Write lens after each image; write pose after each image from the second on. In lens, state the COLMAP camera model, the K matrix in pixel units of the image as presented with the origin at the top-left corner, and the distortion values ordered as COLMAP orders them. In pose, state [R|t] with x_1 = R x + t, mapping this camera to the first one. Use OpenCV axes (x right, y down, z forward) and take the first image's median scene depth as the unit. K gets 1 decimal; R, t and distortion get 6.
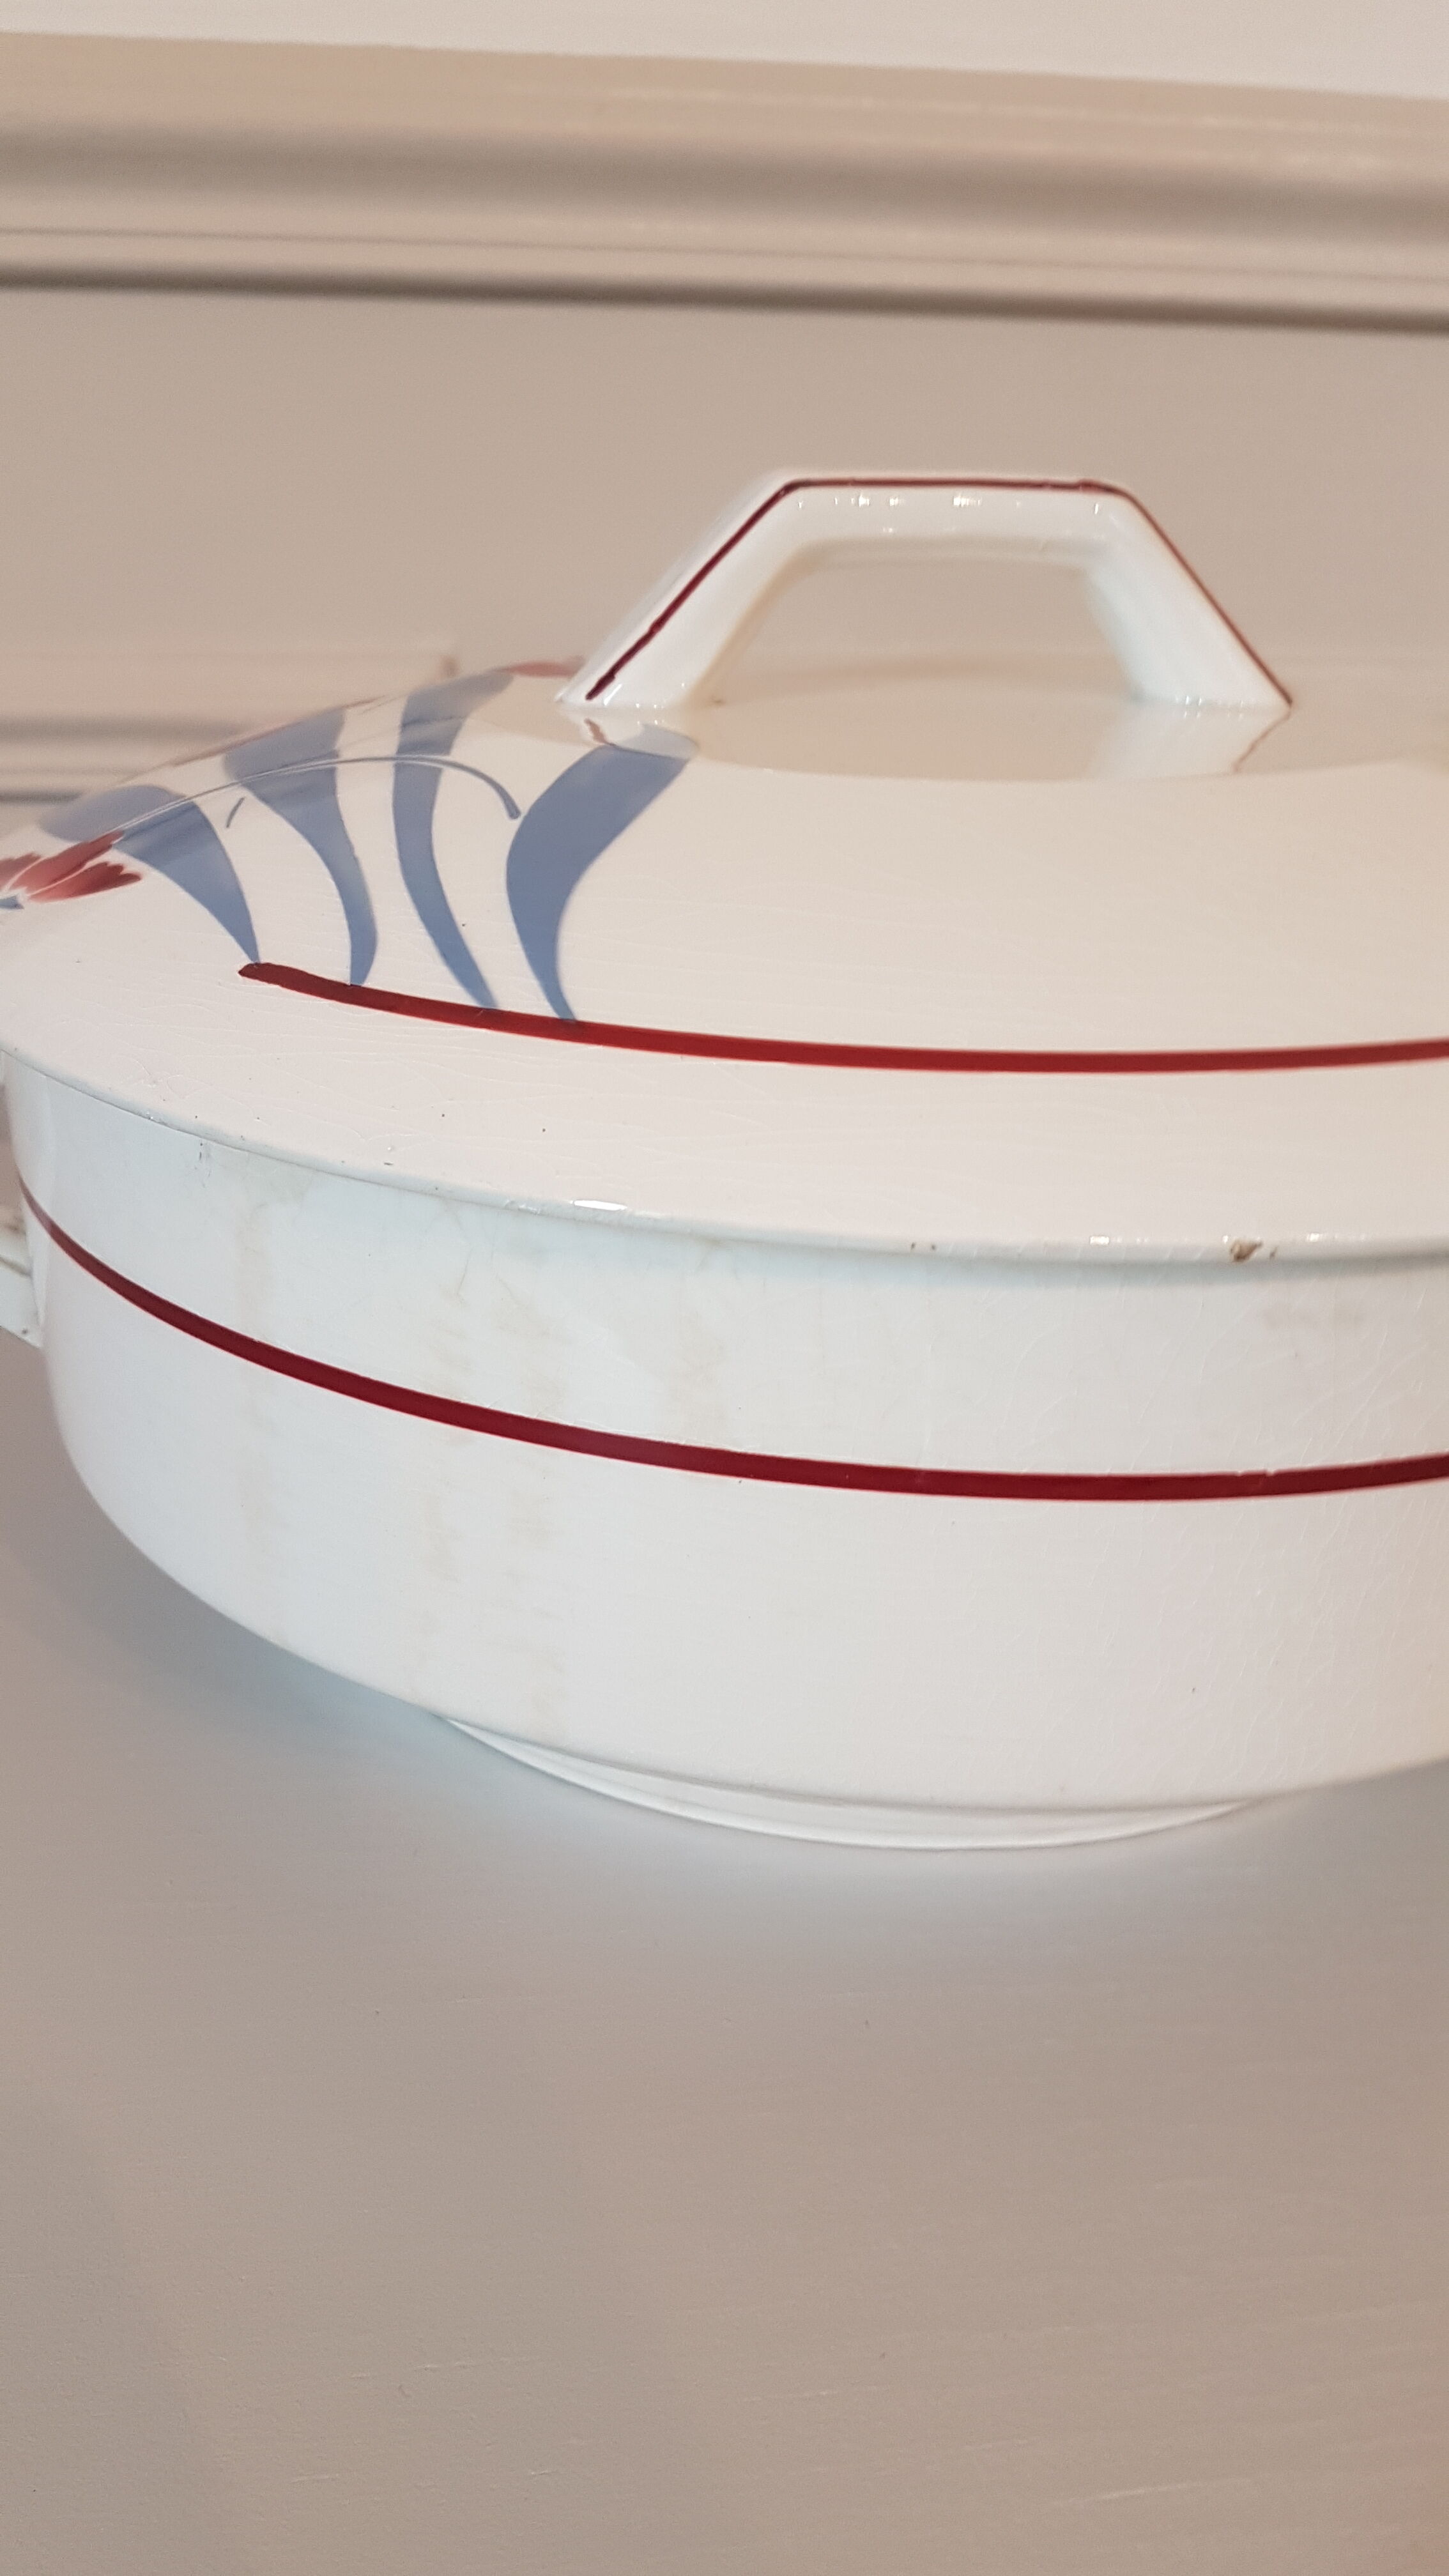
lens RADIAL K [[2025.6, 0, 724.5], [0, 2025.6, 1288.0], [0, 0, 1]] dist [0.111480, 0.000271]
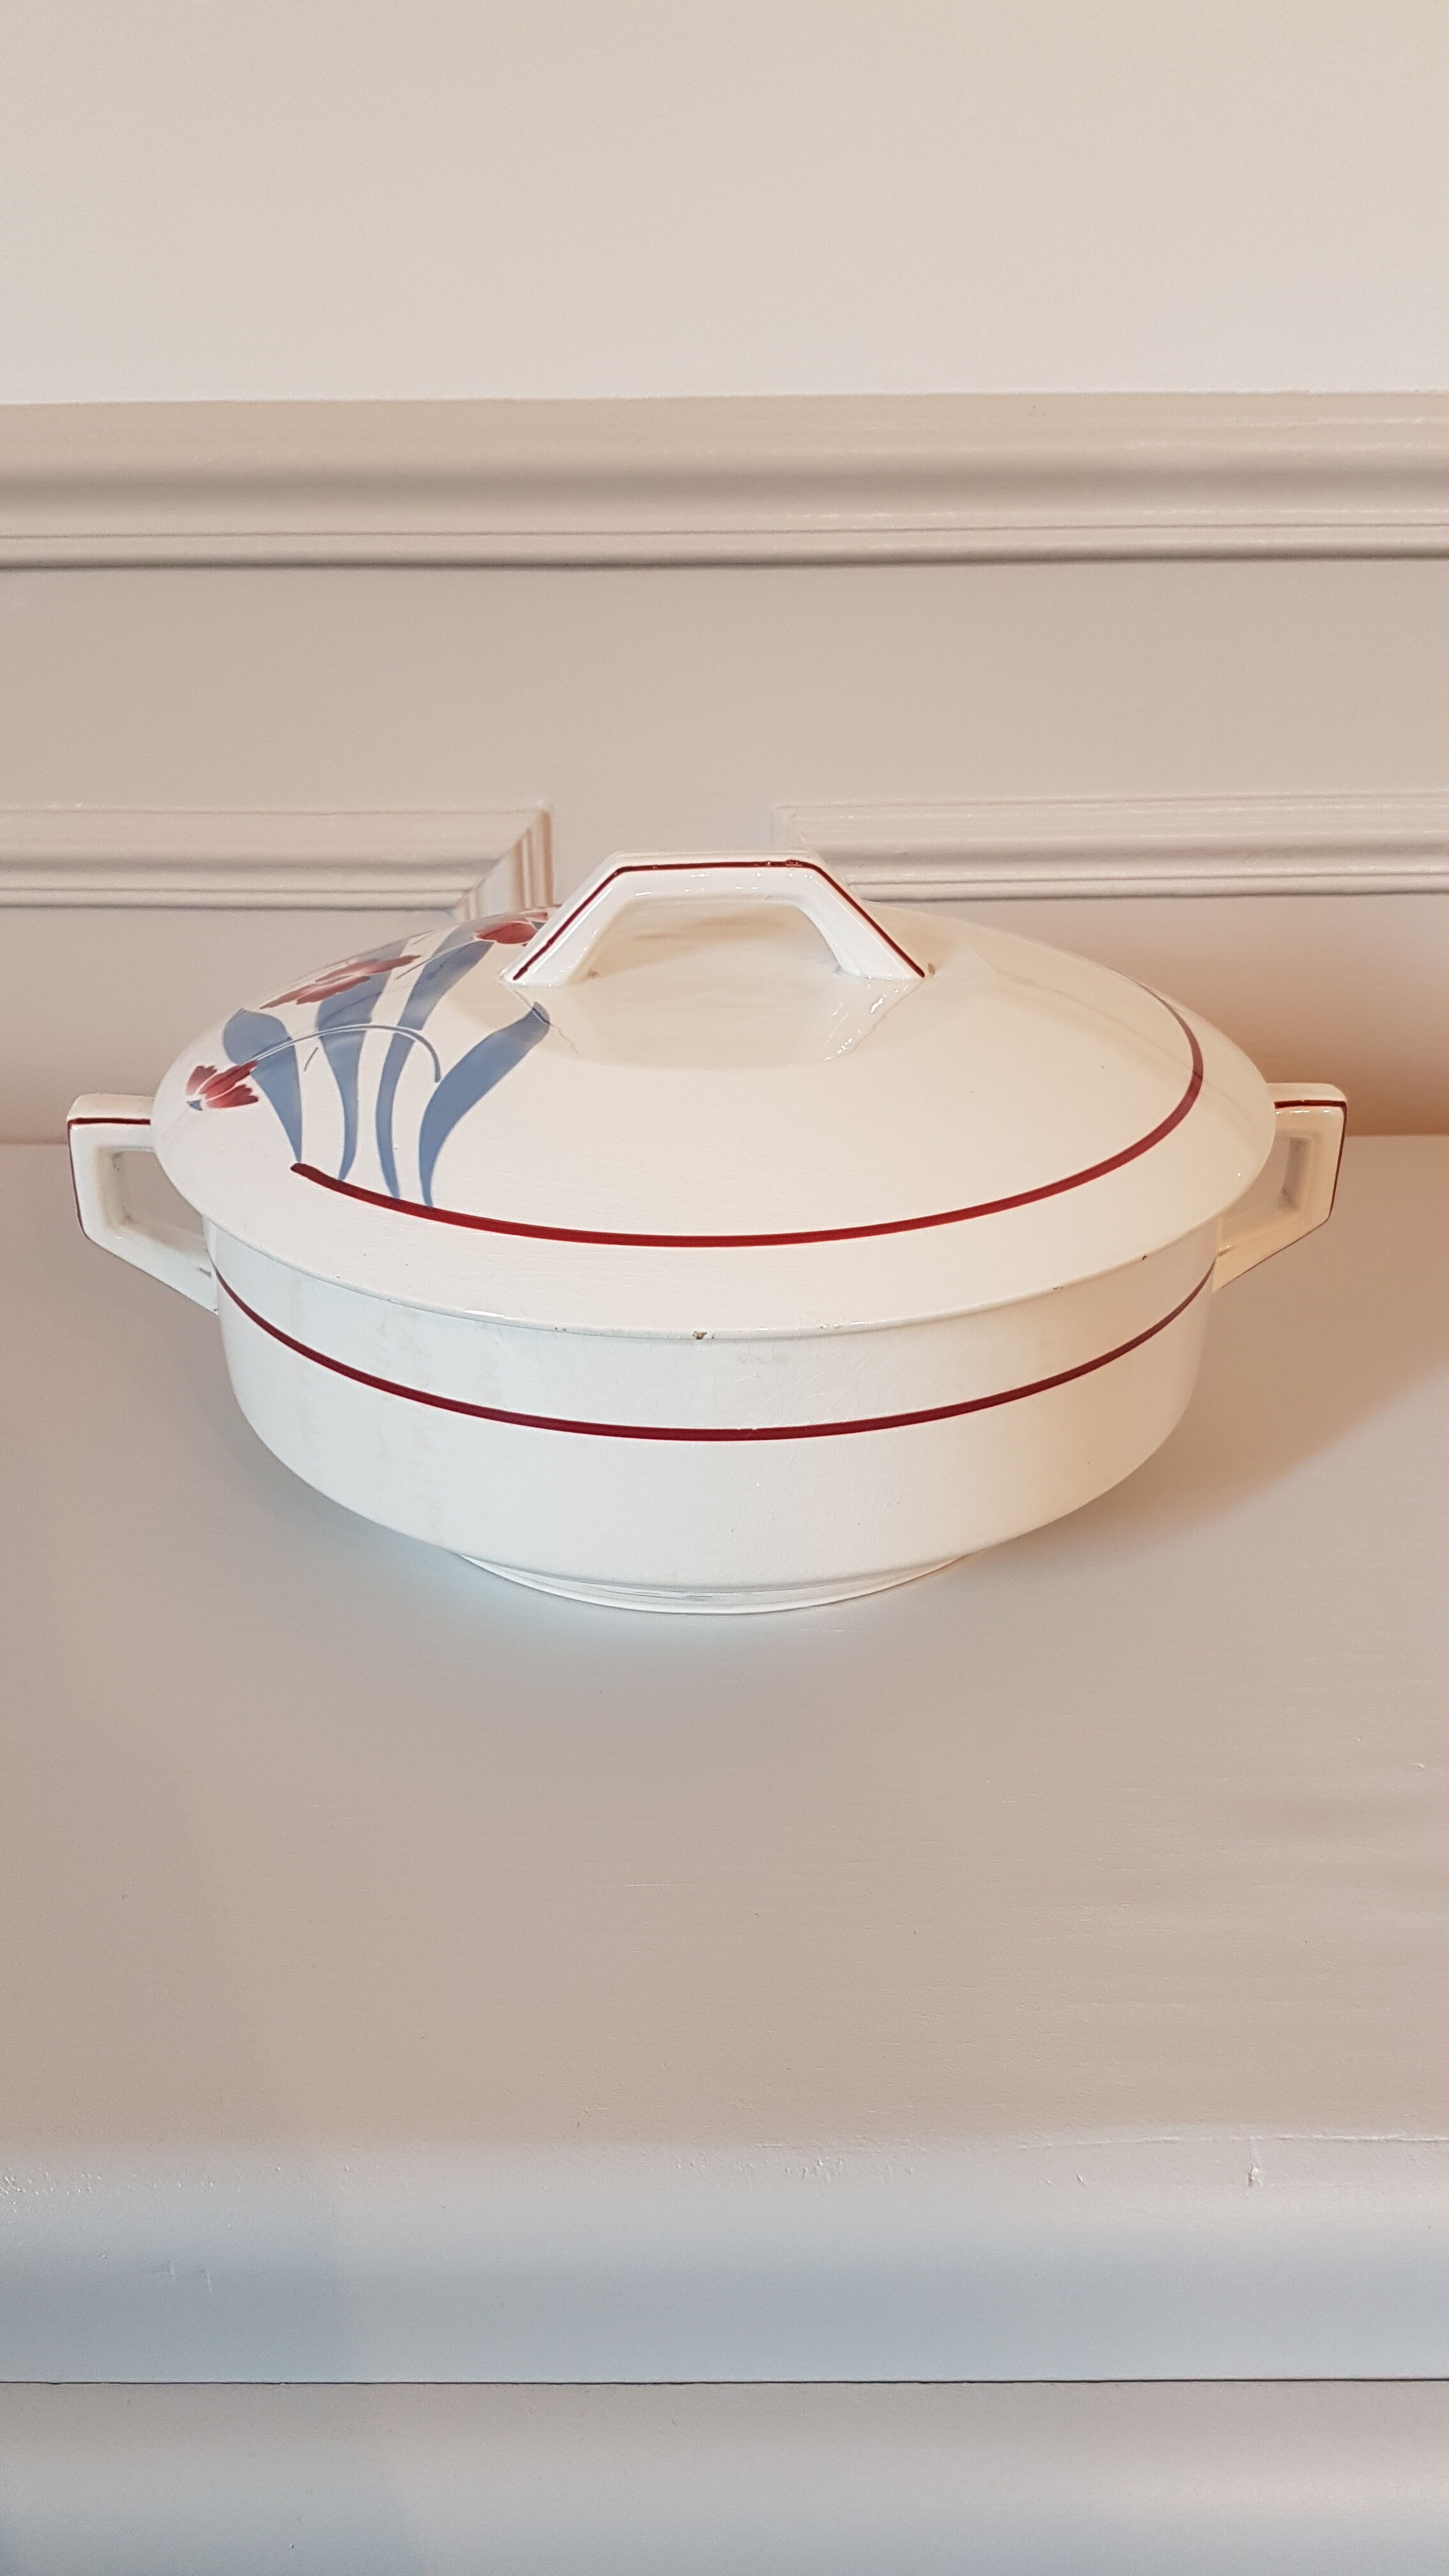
lens RADIAL K [[2061.9, 0, 802.1], [0, 2061.9, 1286.8], [0, 0, 1]] dist [0.113607, -0.002142]
pose [[0.993362, 0.032488, -0.110348, 0.448902], [-0.025502, 0.997615, 0.064133, -0.160155], [0.112168, -0.060893, 0.991822, -0.906149]]
